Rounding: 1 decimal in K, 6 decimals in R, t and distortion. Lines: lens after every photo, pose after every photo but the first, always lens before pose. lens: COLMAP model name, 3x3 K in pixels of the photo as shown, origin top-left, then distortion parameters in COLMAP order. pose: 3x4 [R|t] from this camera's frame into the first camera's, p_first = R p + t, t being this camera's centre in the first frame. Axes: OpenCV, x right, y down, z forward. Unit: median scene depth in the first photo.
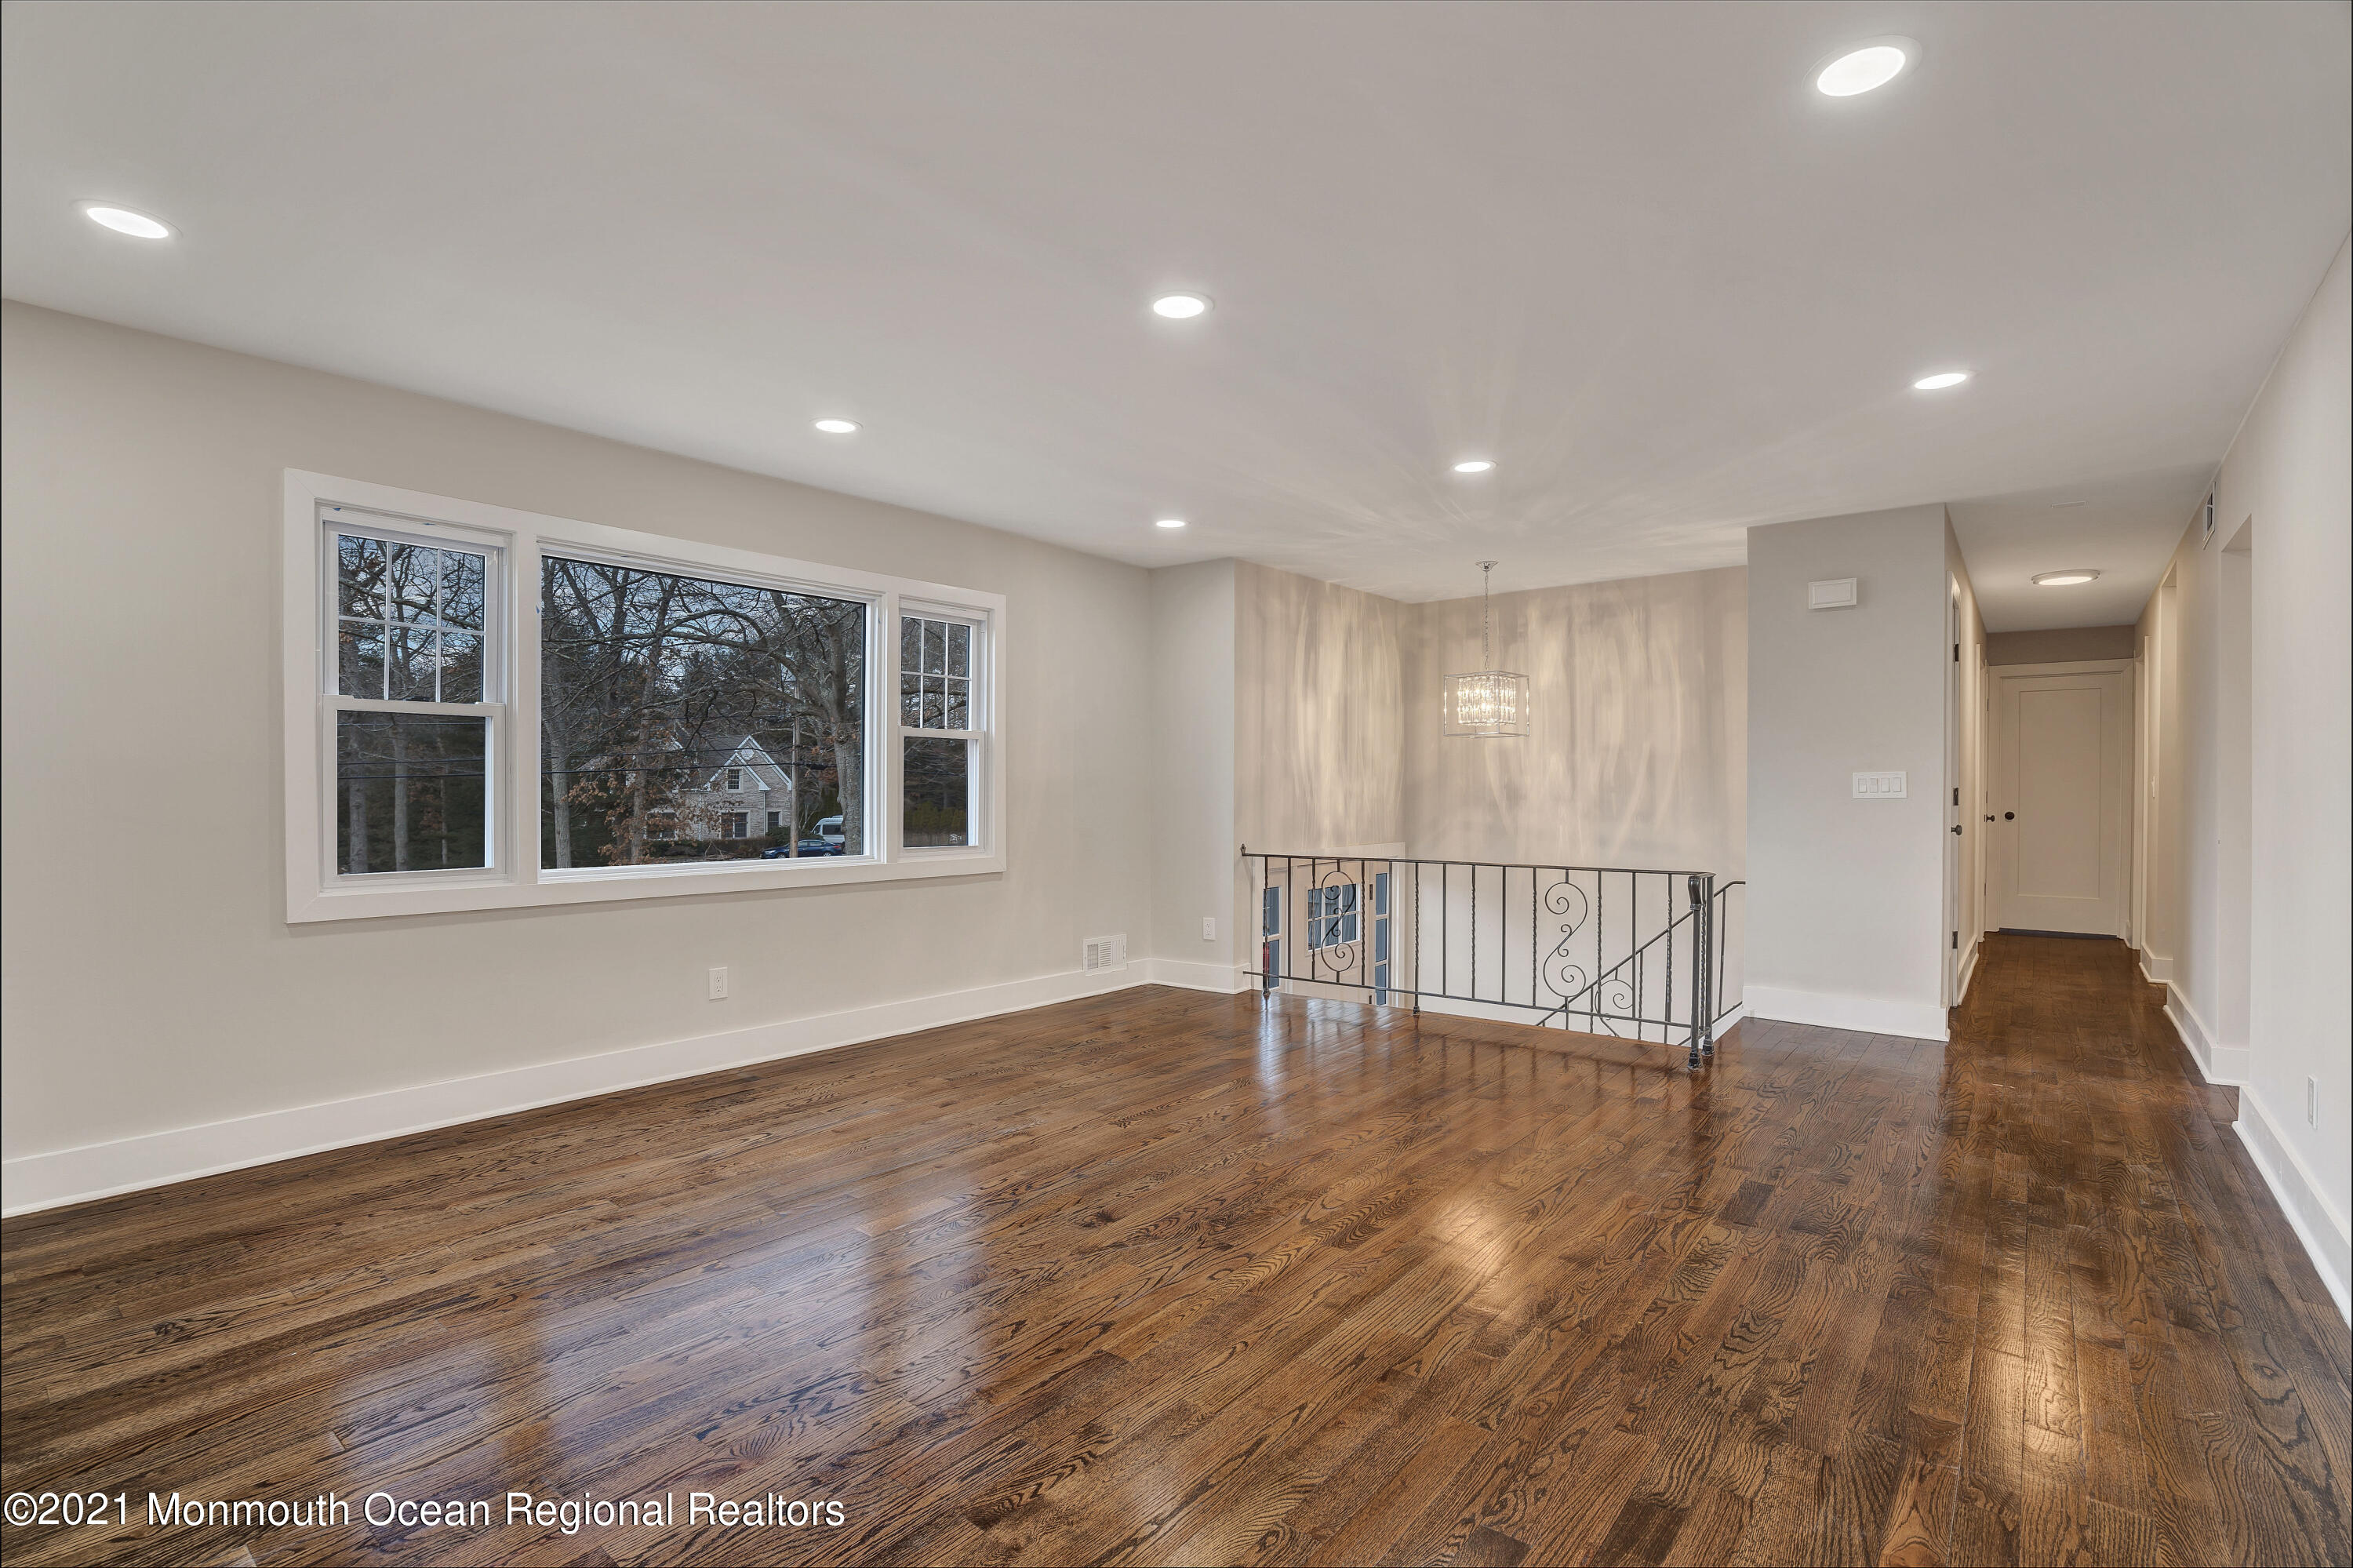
lens RADIAL K [[1093.7, 0, 1178.3], [0, 1093.7, 788.8], [0, 0, 1]] dist [-0.056586, 0.016764]
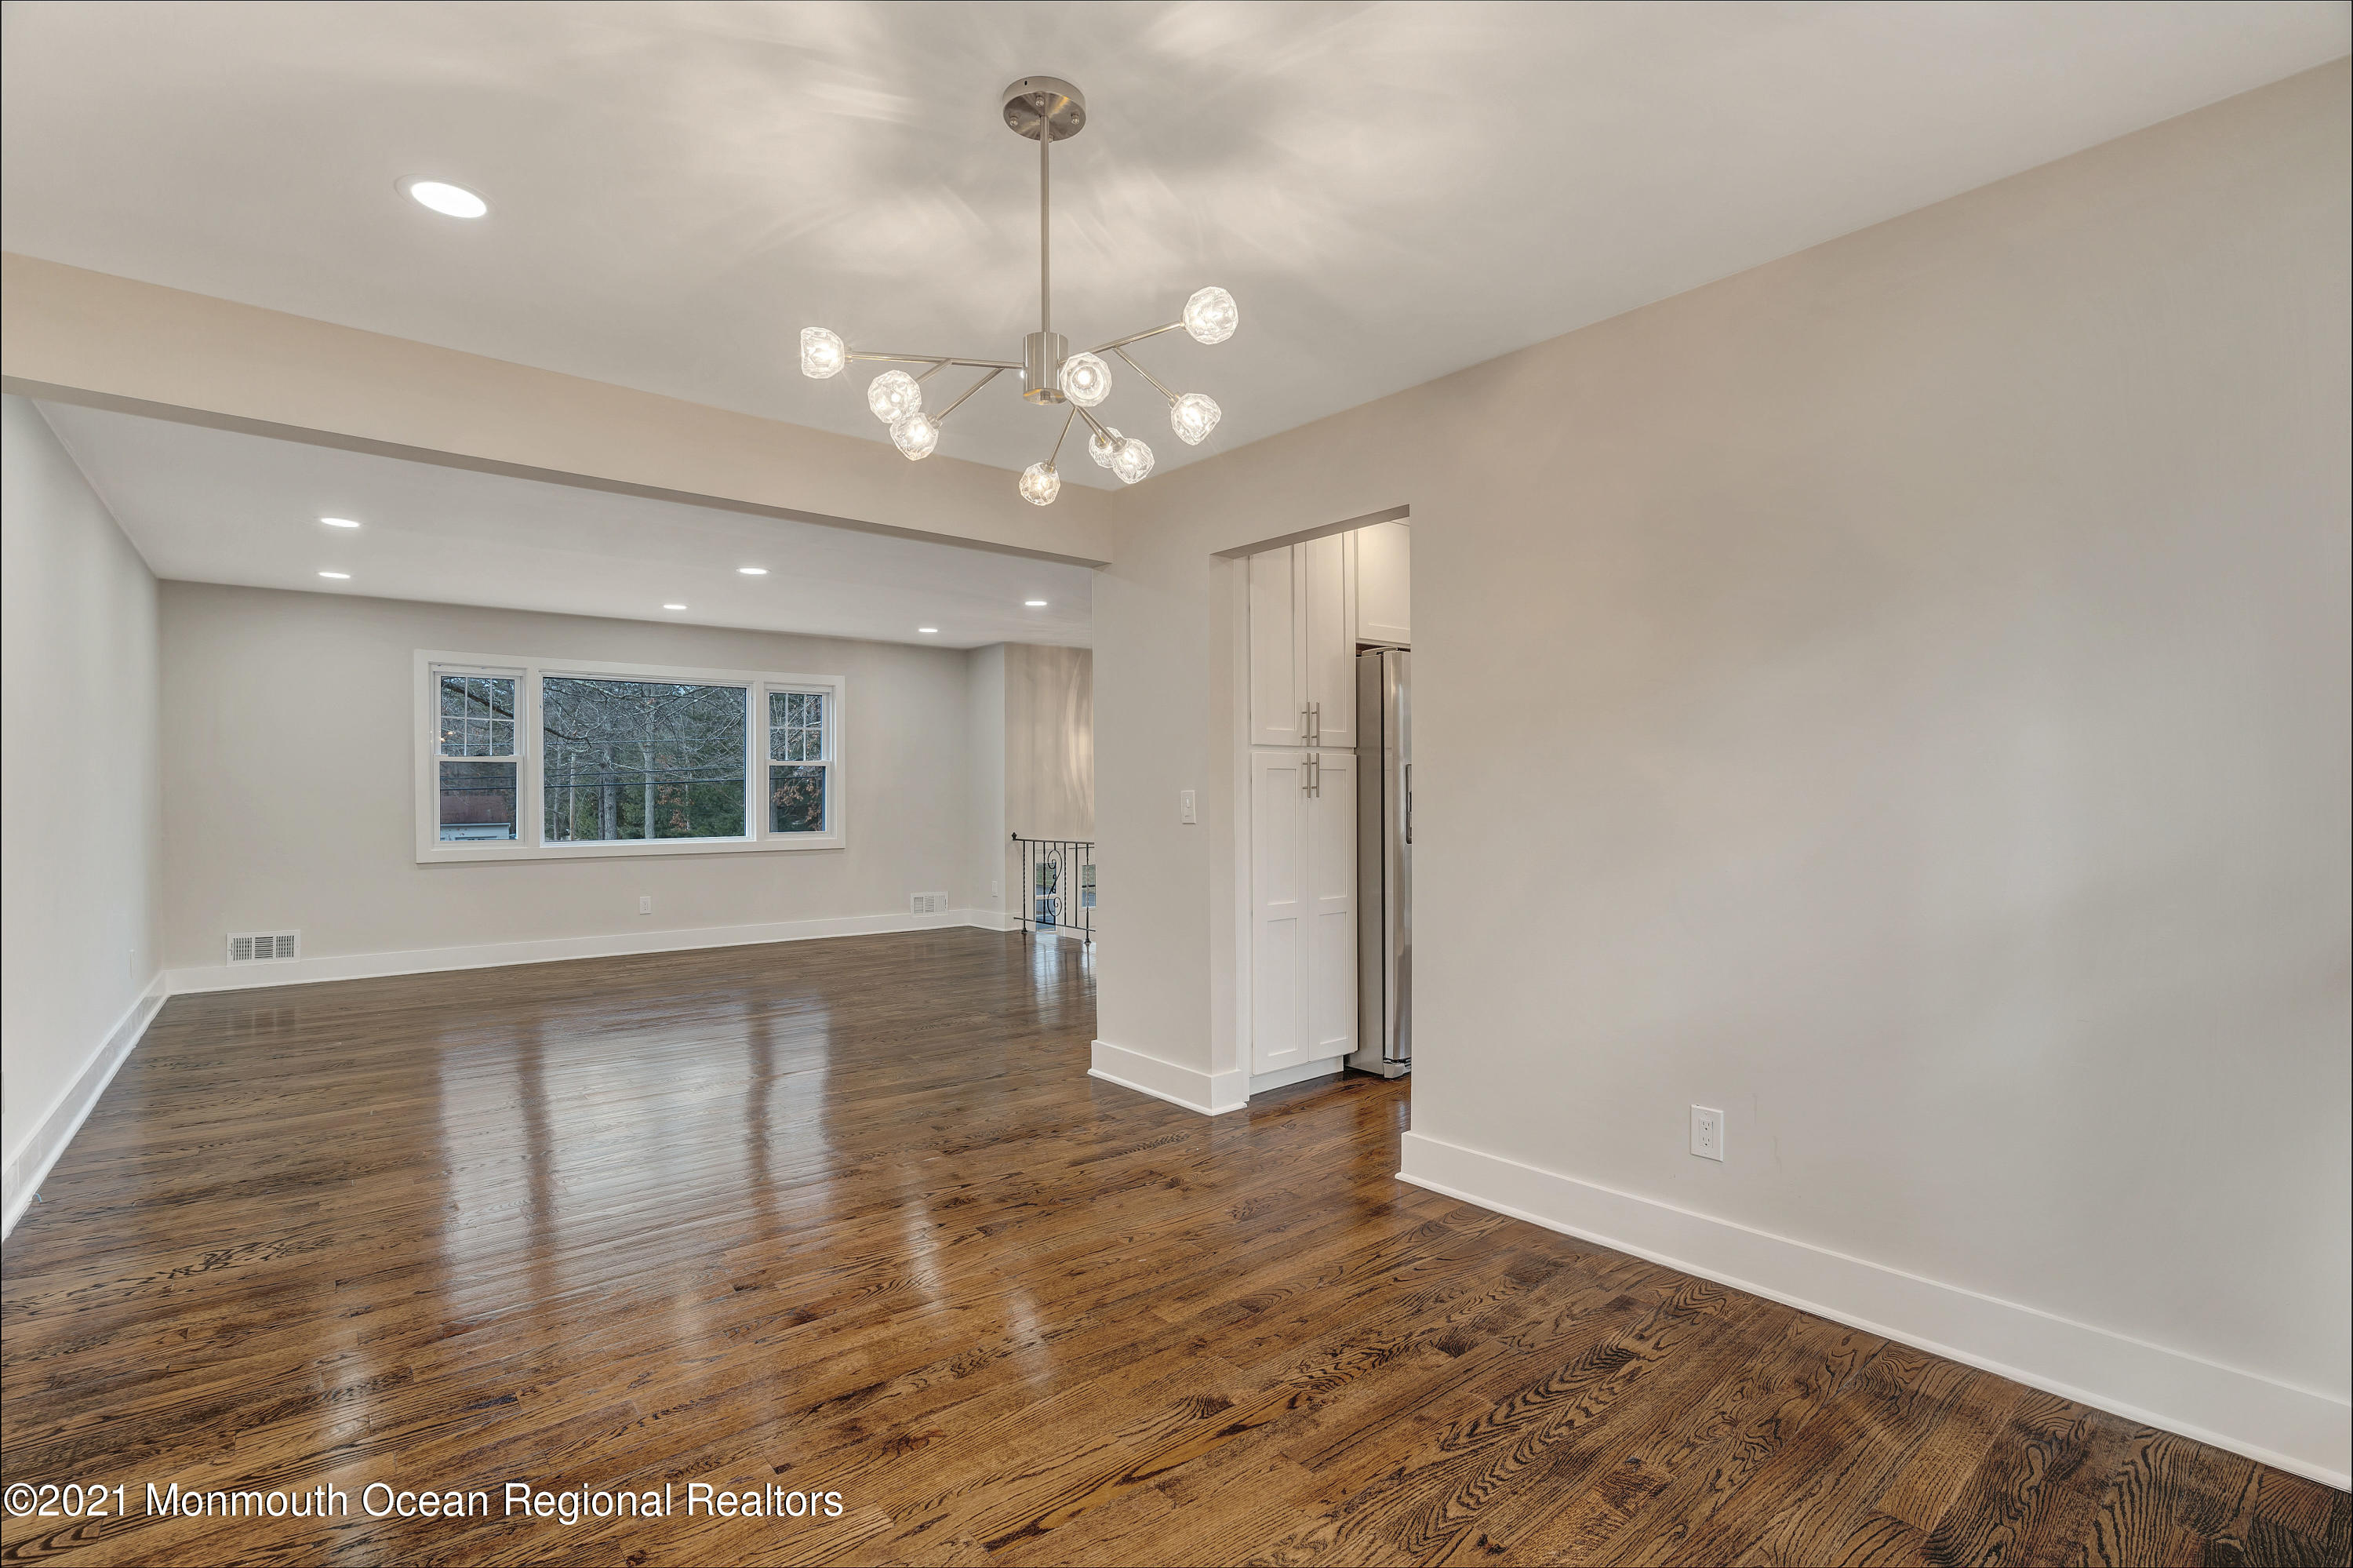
lens RADIAL K [[1093.7, 0, 1178.3], [0, 1093.7, 788.8], [0, 0, 1]] dist [-0.056586, 0.016764]
pose [[0.980836, -0.004412, -0.194783, 0.657240], [0.004364, 0.999990, -0.000674, -0.008457], [0.194784, -0.000189, 0.980846, -0.491145]]
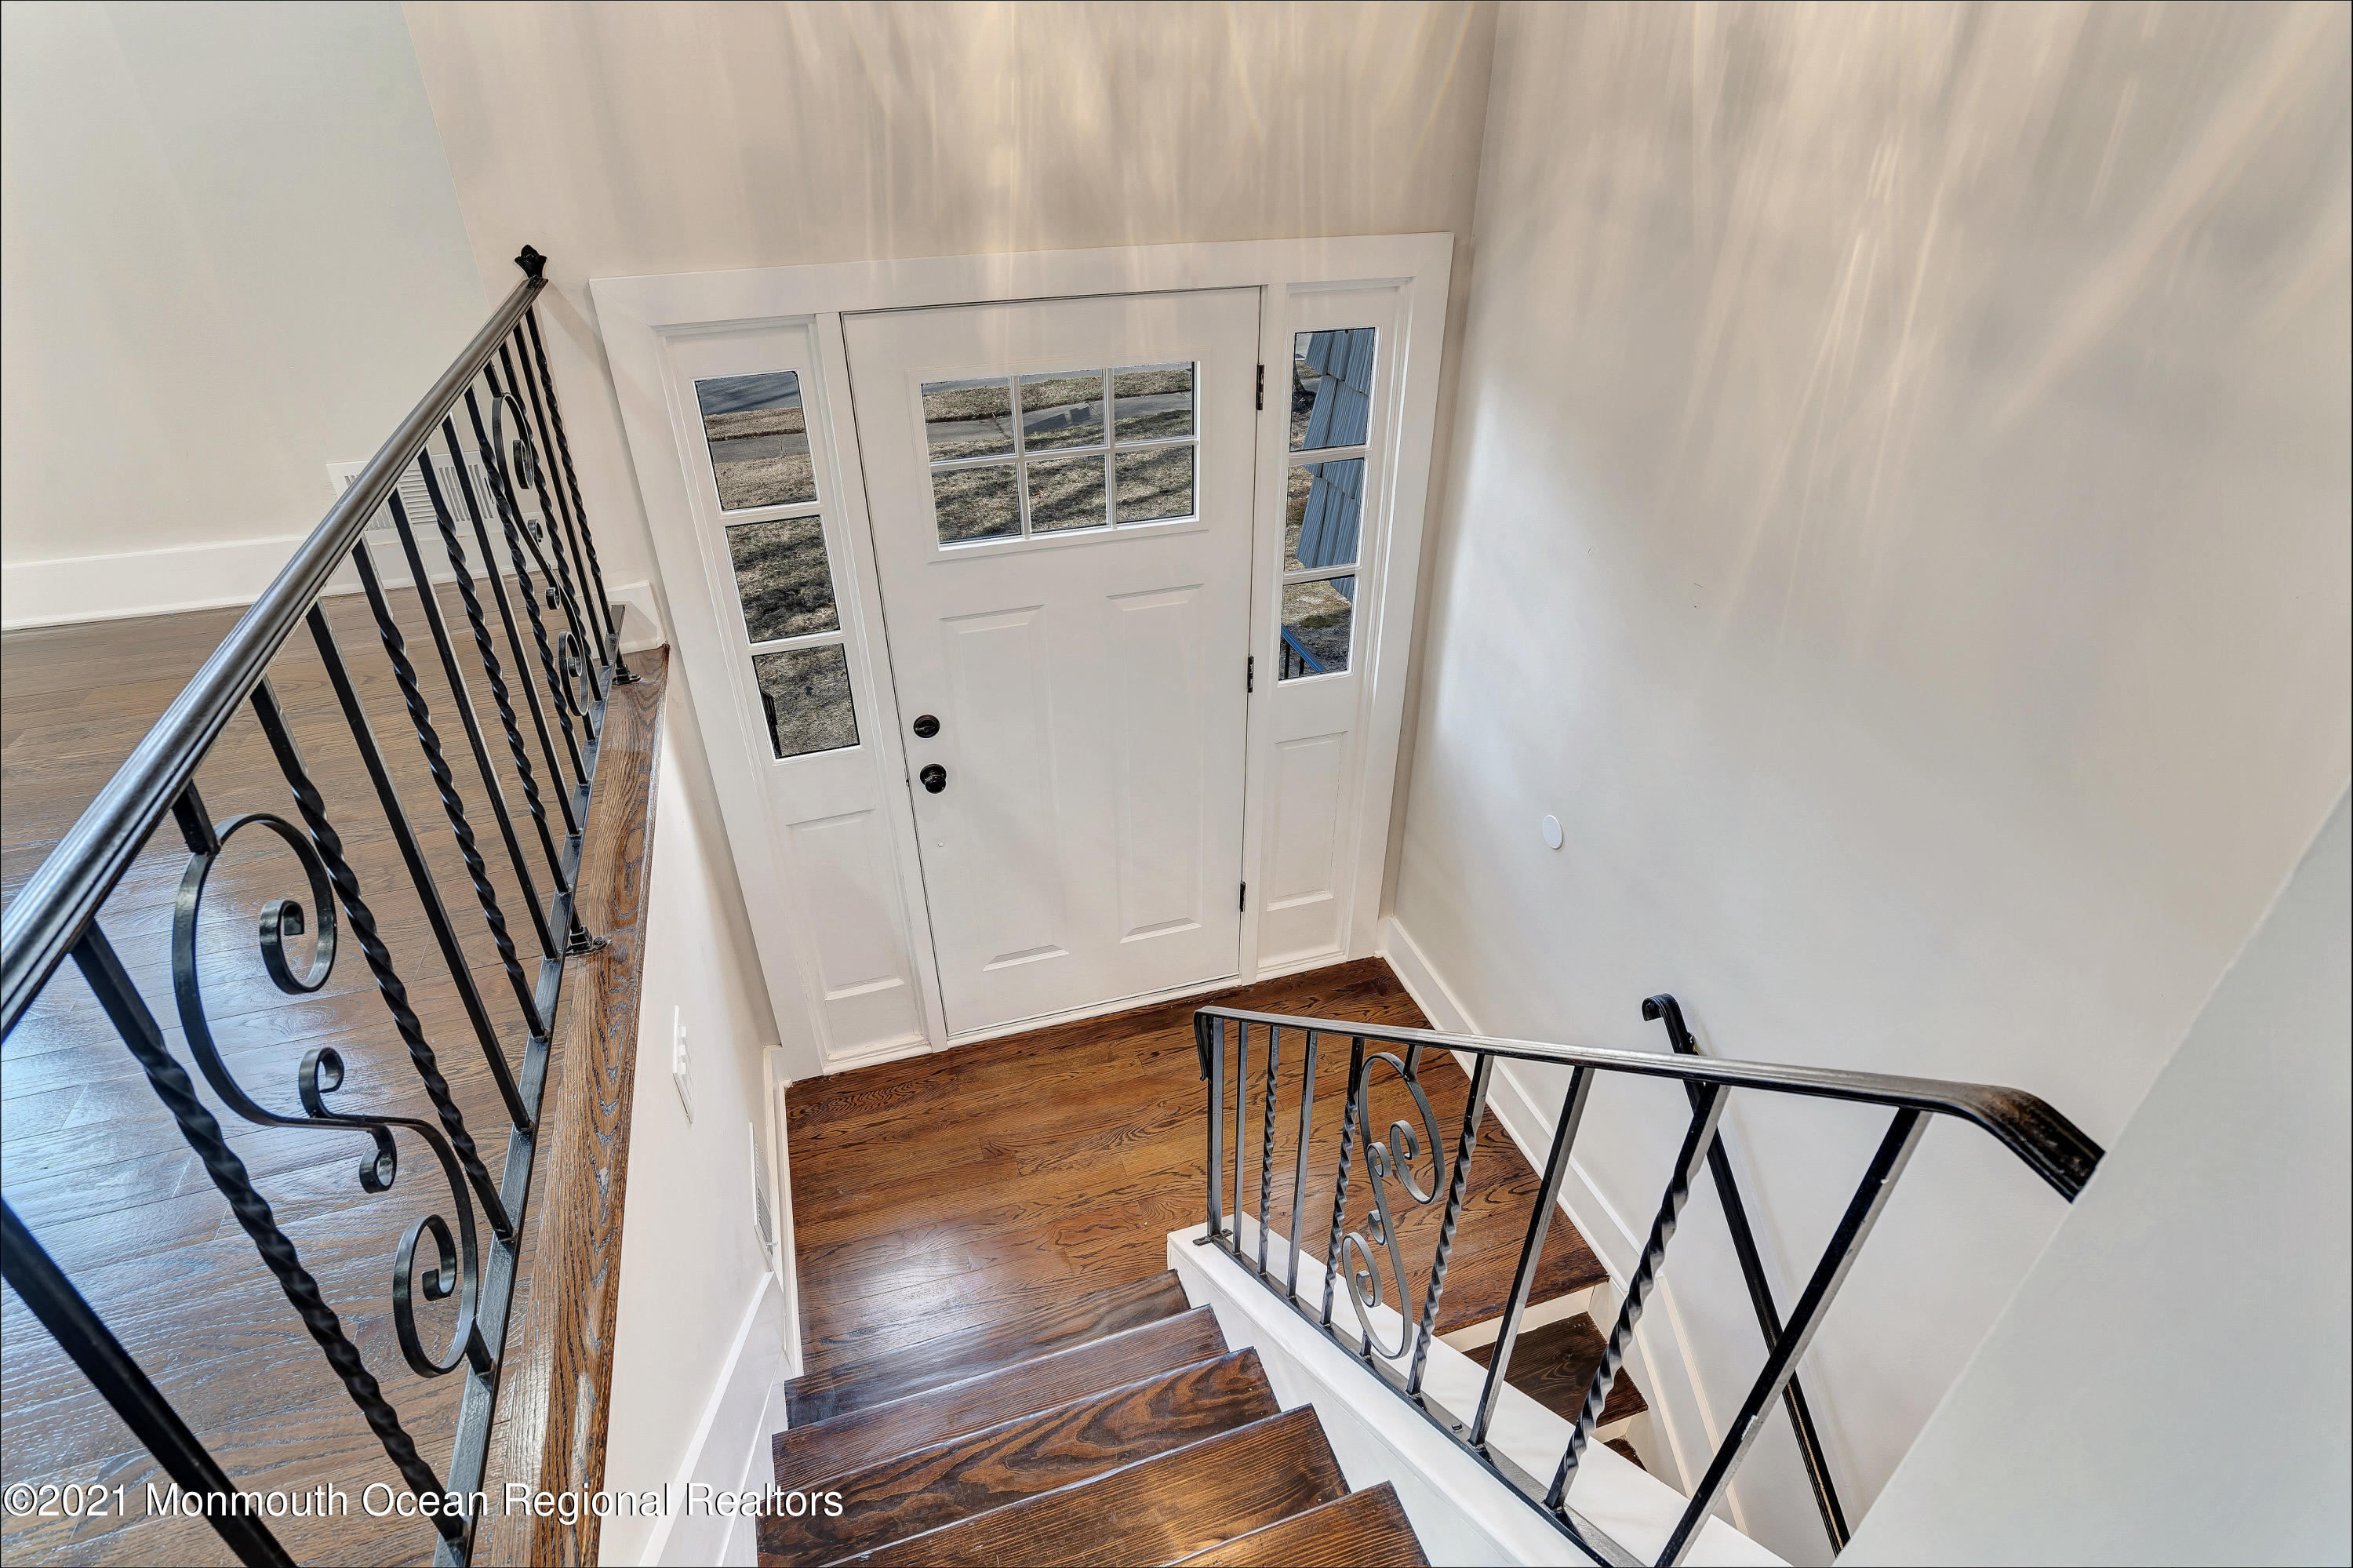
lens RADIAL K [[1226.1, 0, 1176.5], [0, 1226.1, 784.0], [0, 0, 1]] dist [-0.003134, -0.000411]
pose [[0.836498, 0.291718, -0.463866, 0.509003], [0.000877, 0.845804, 0.533493, -0.009865], [0.547969, -0.446673, 0.707257, 0.881311]]
